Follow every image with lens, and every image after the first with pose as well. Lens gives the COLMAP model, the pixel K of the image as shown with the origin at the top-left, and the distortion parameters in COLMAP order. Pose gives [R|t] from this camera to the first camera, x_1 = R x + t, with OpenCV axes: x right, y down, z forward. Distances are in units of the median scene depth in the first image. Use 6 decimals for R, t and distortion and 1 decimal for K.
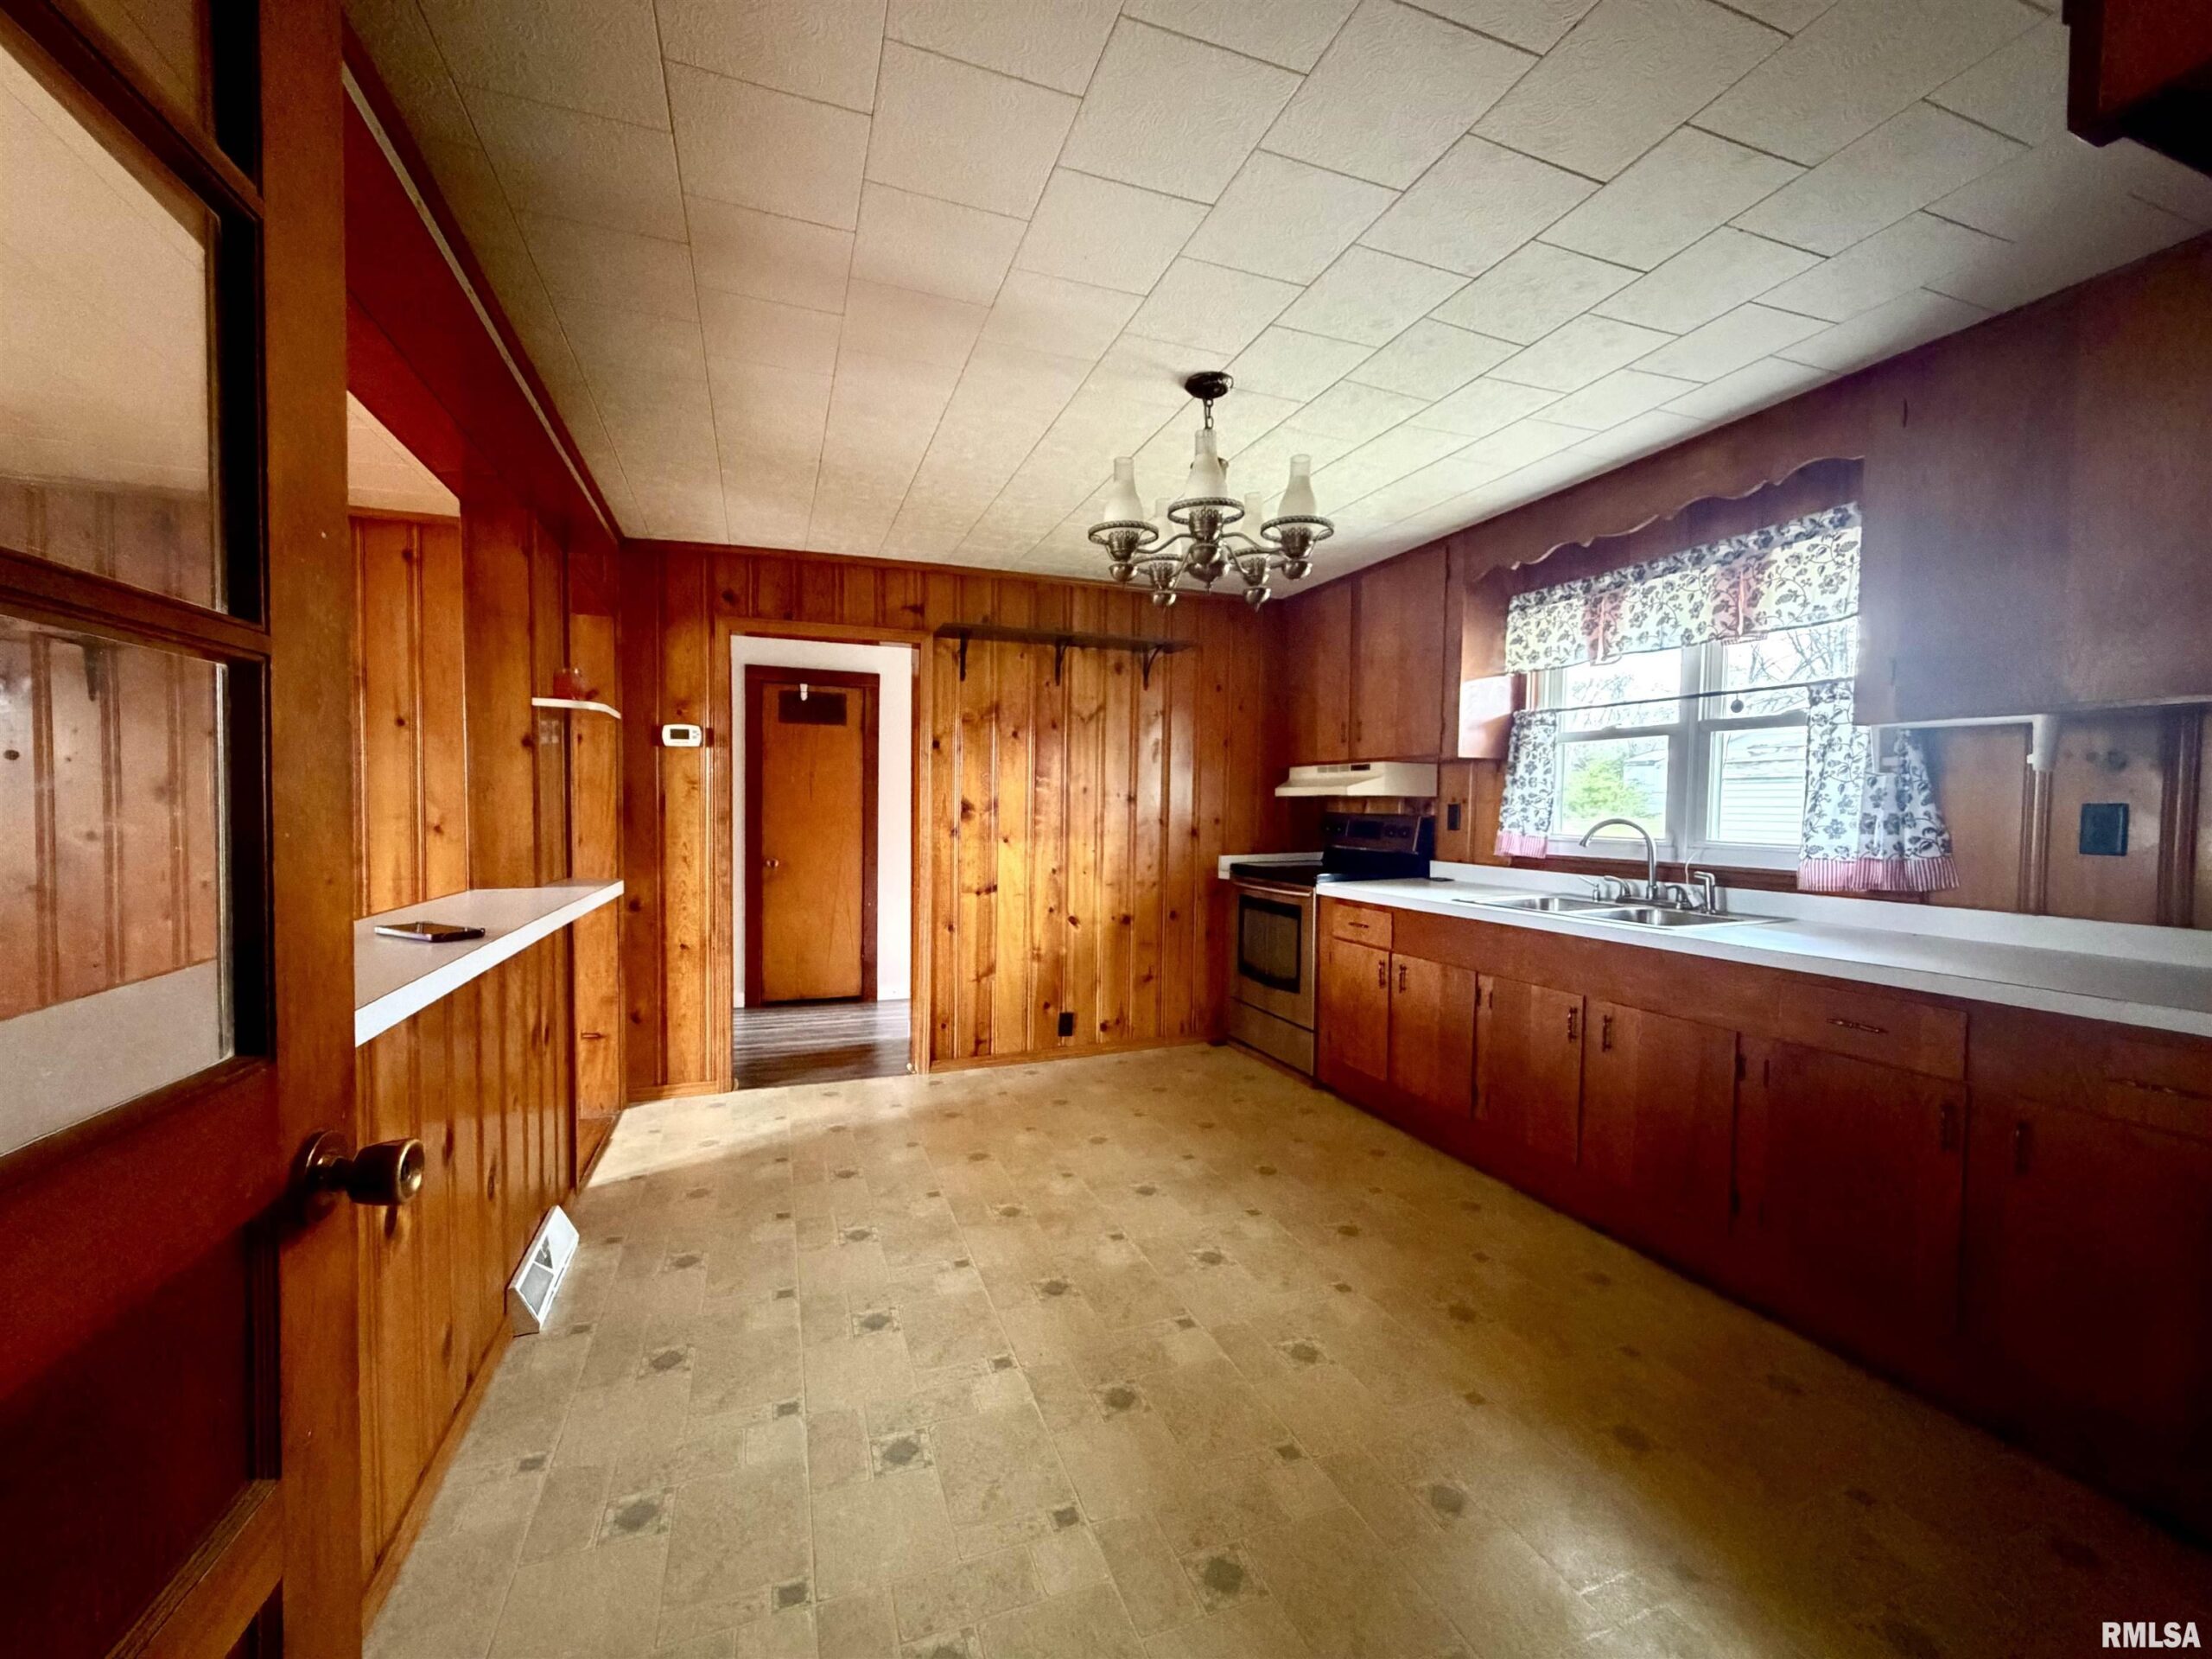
lens RADIAL K [[880.3, 0, 1104.5], [0, 880.3, 833.9], [0, 0, 1]] dist [-0.000800, 0.000320]
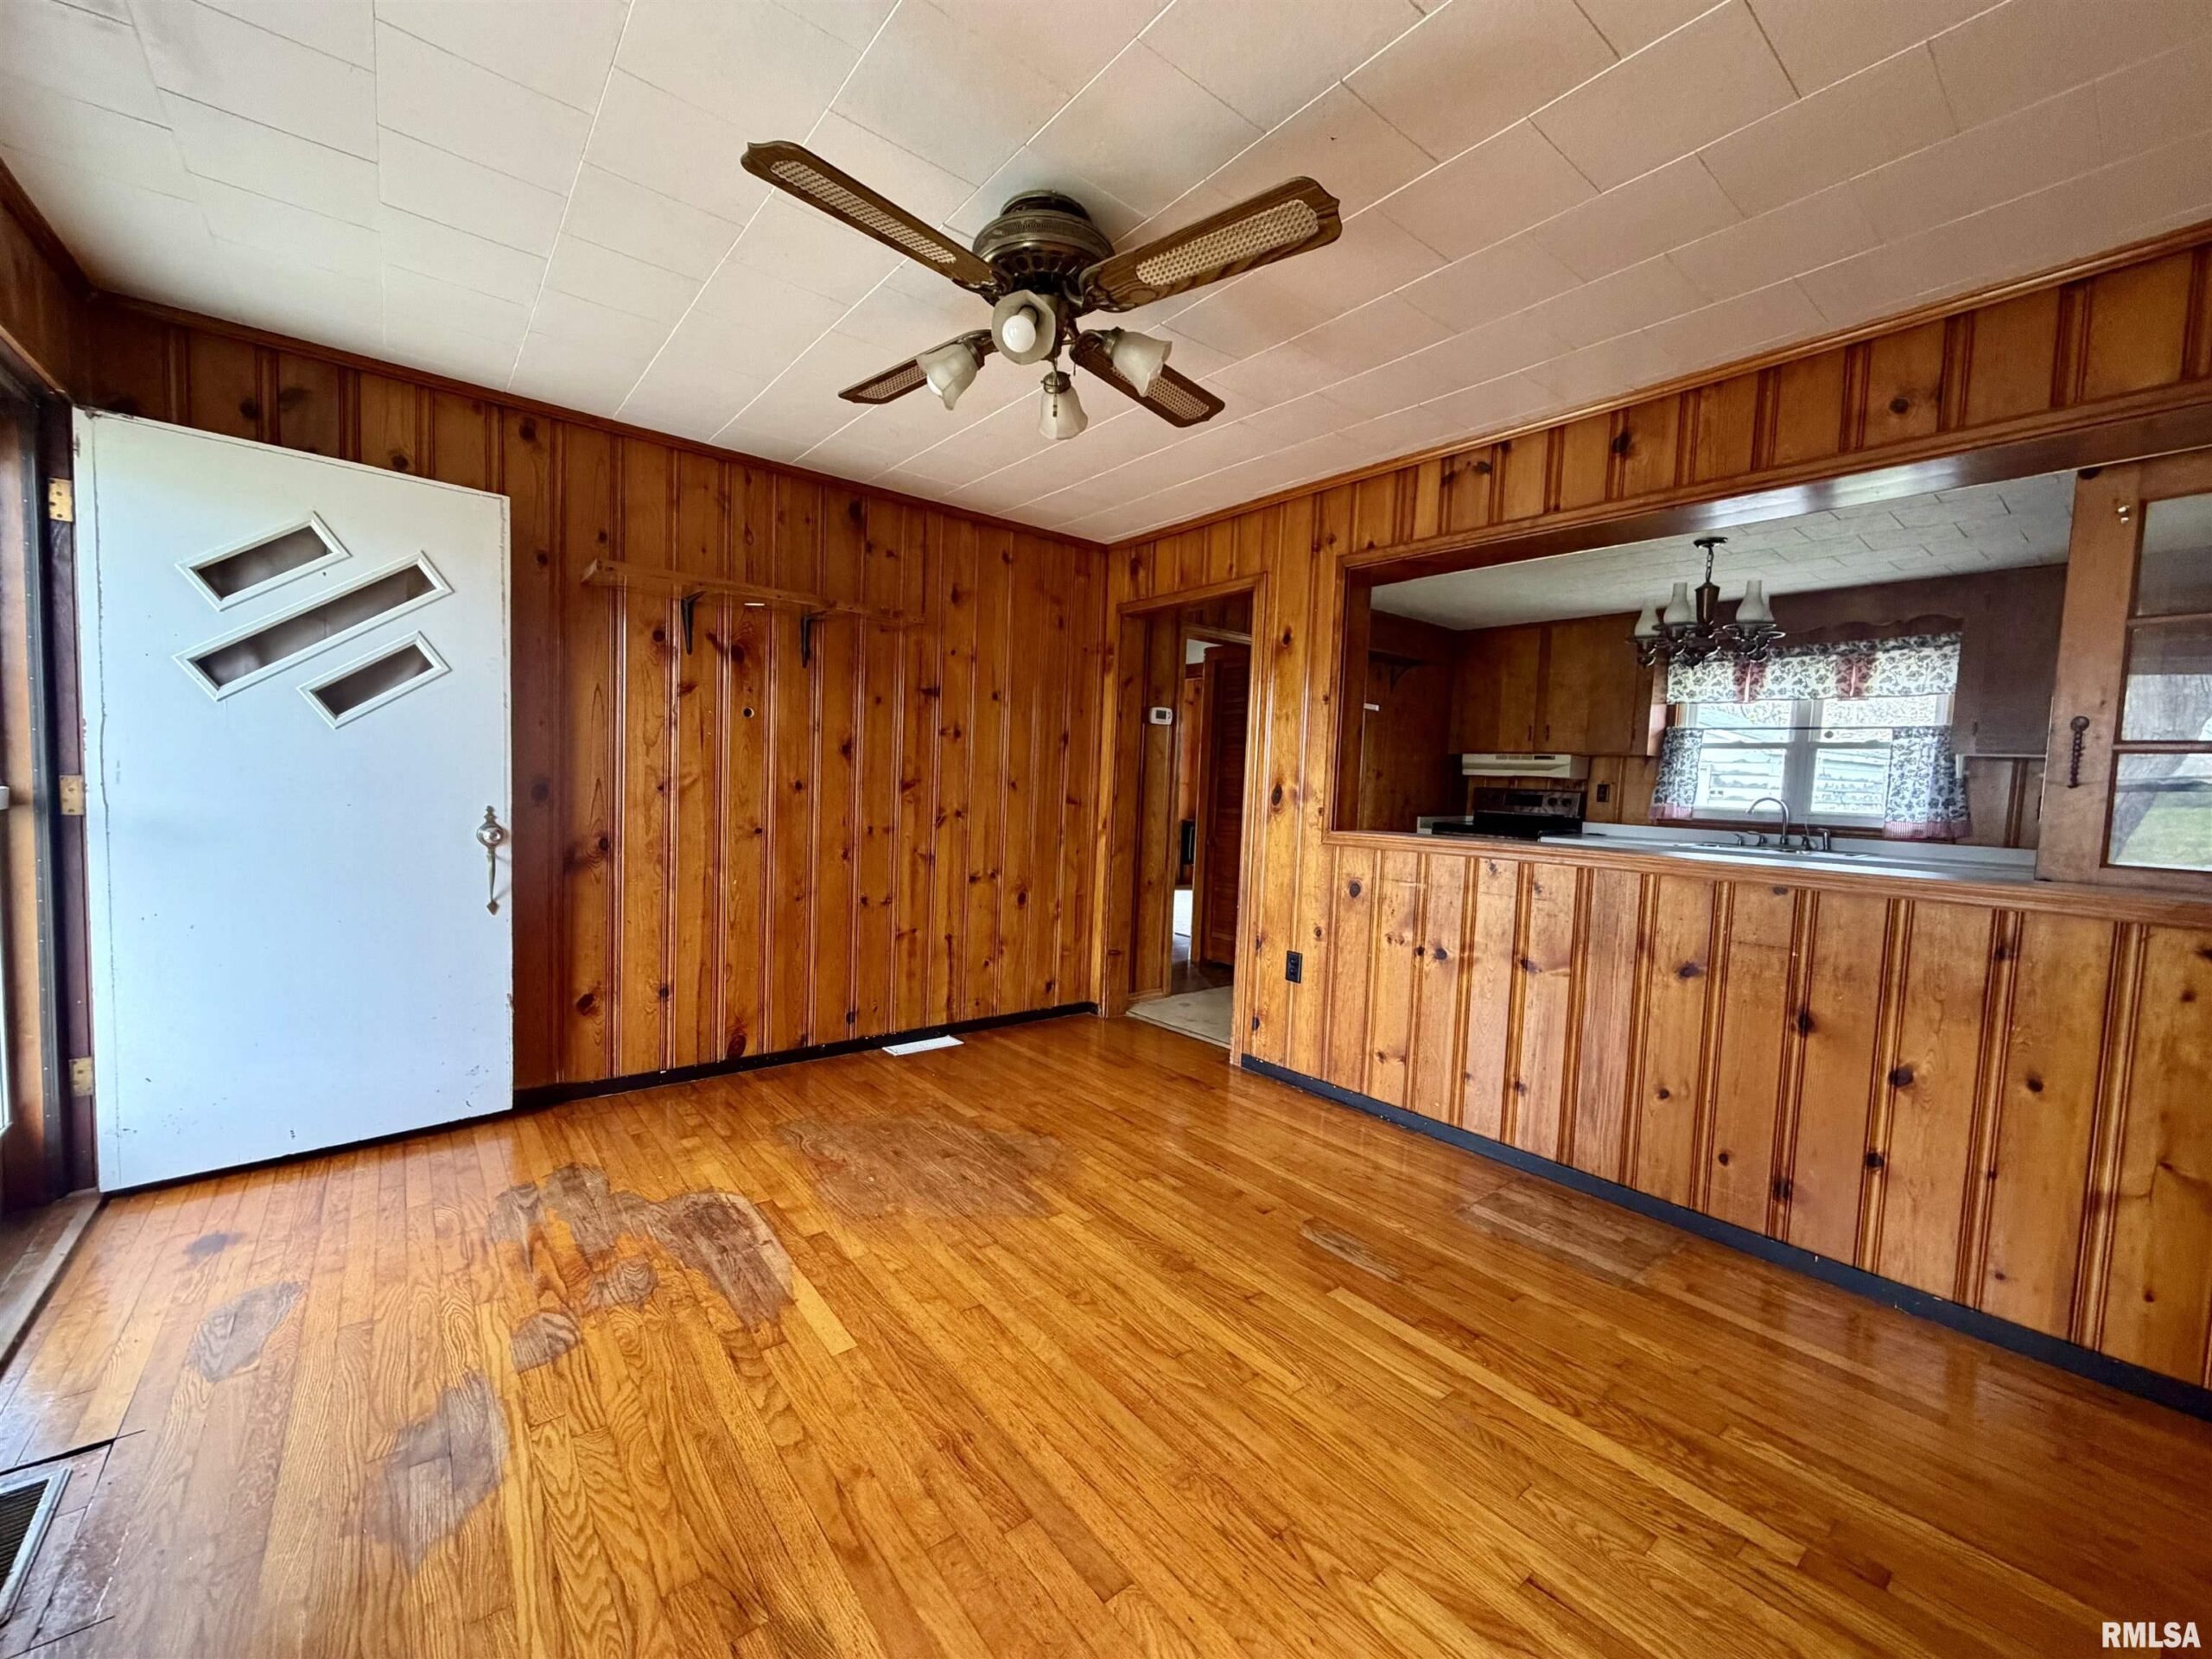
lens RADIAL K [[880.3, 0, 1095.9], [0, 880.3, 832.0], [0, 0, 1]] dist [-0.000800, 0.000320]
pose [[0.951676, 0.007830, 0.307004, -1.147894], [-0.019401, 0.999211, 0.034655, 0.015797], [-0.306491, -0.038937, 0.951077, -0.219534]]
